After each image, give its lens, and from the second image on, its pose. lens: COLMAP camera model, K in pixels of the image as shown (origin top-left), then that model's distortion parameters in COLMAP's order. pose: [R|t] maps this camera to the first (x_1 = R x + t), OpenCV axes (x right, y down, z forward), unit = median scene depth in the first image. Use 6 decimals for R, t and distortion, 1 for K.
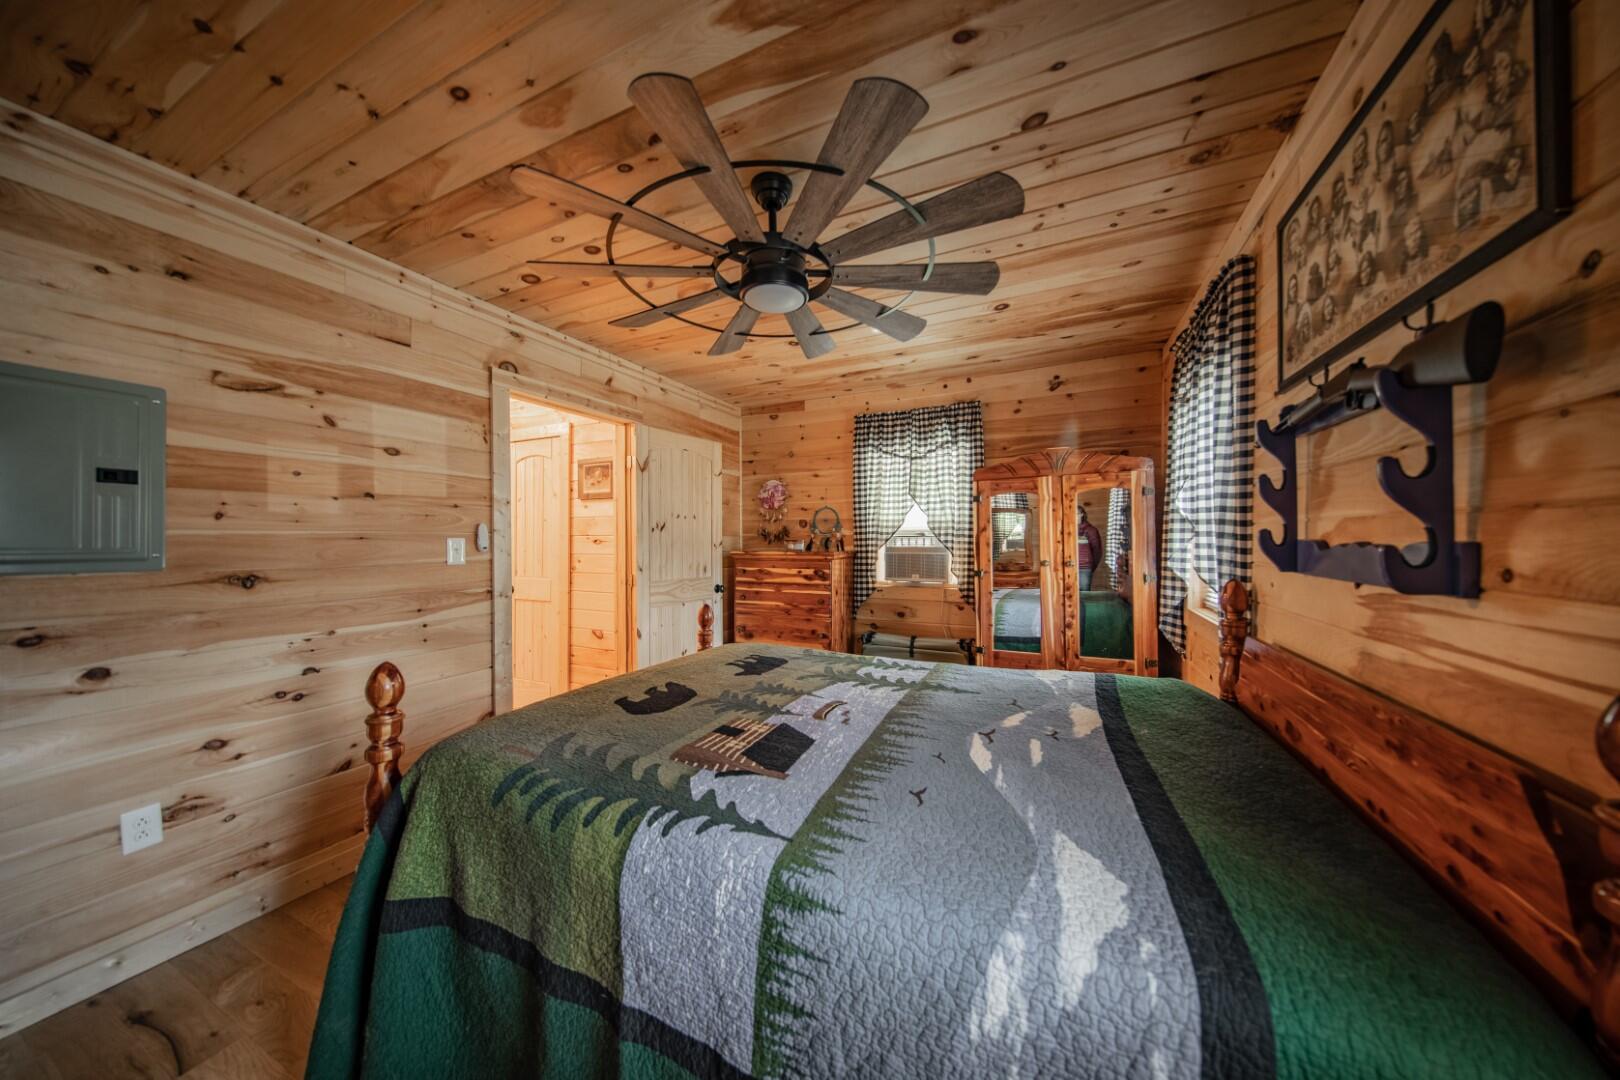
lens RADIAL K [[513.5, 0, 804.5], [0, 513.5, 539.9], [0, 0, 1]] dist [-0.006881, -0.000201]
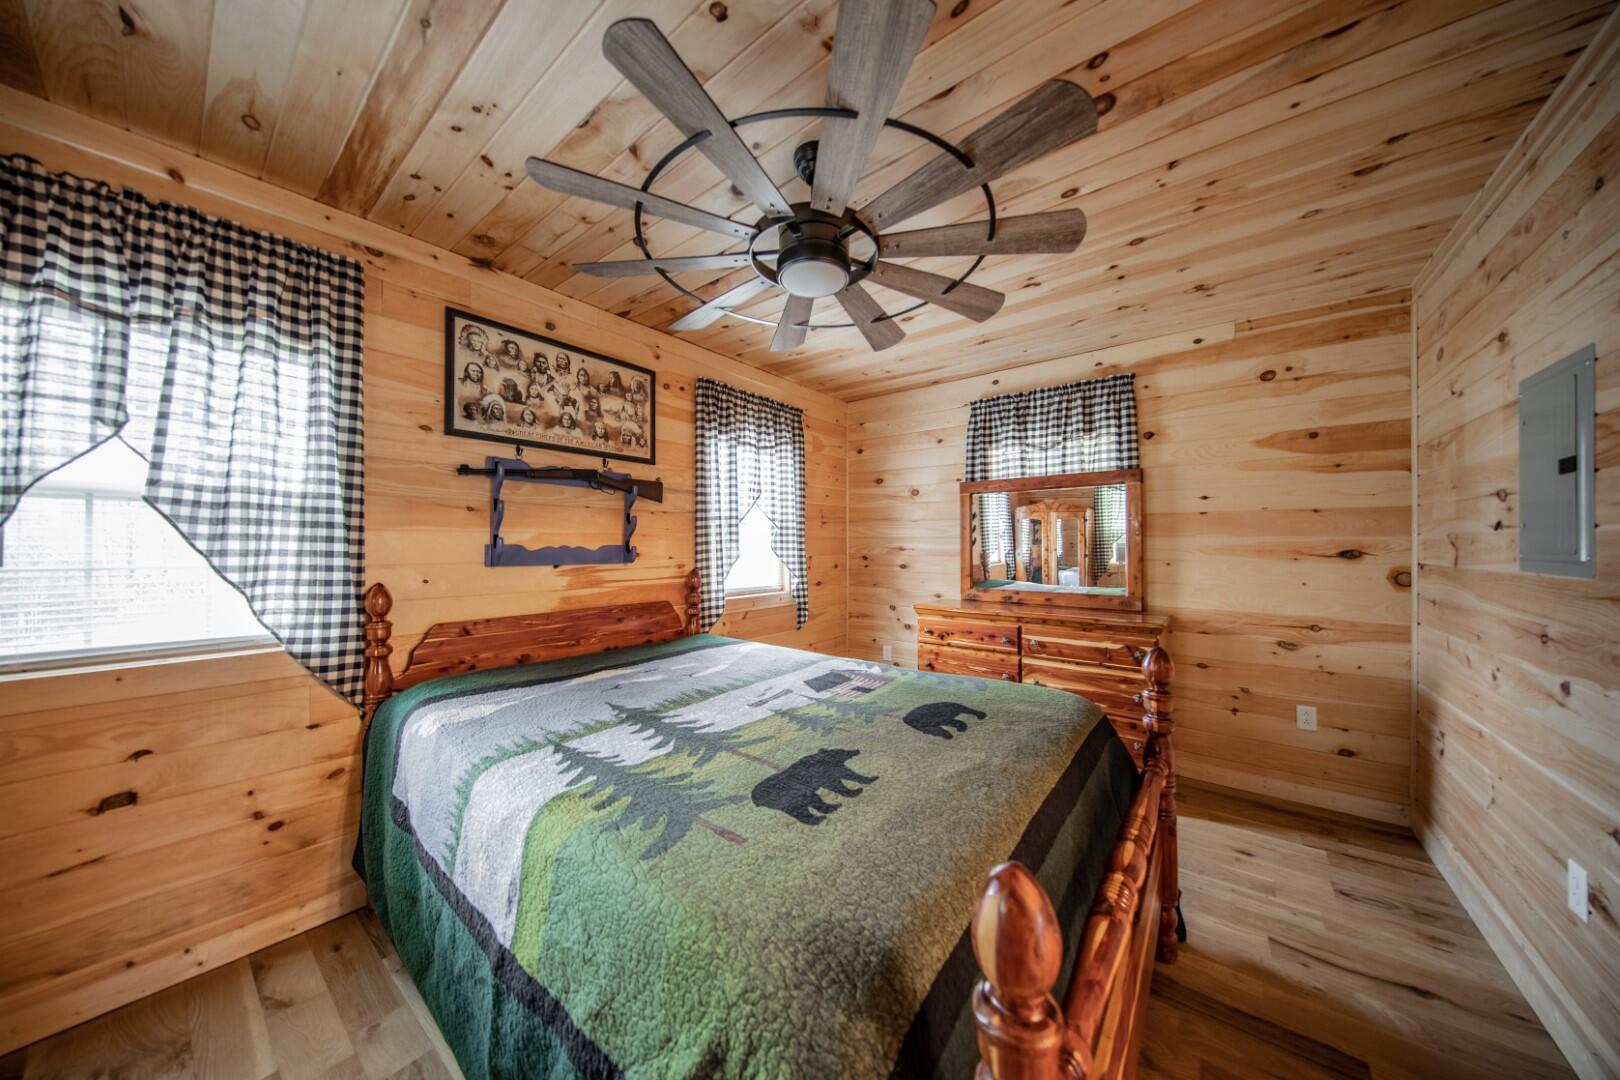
lens RADIAL K [[513.5, 0, 804.5], [0, 513.5, 539.9], [0, 0, 1]] dist [-0.006881, -0.000201]
pose [[-0.971040, 0.010791, 0.238675, -0.268458], [0.009636, 0.999936, -0.006003, 0.000925], [-0.238724, -0.003529, -0.971081, 1.945046]]
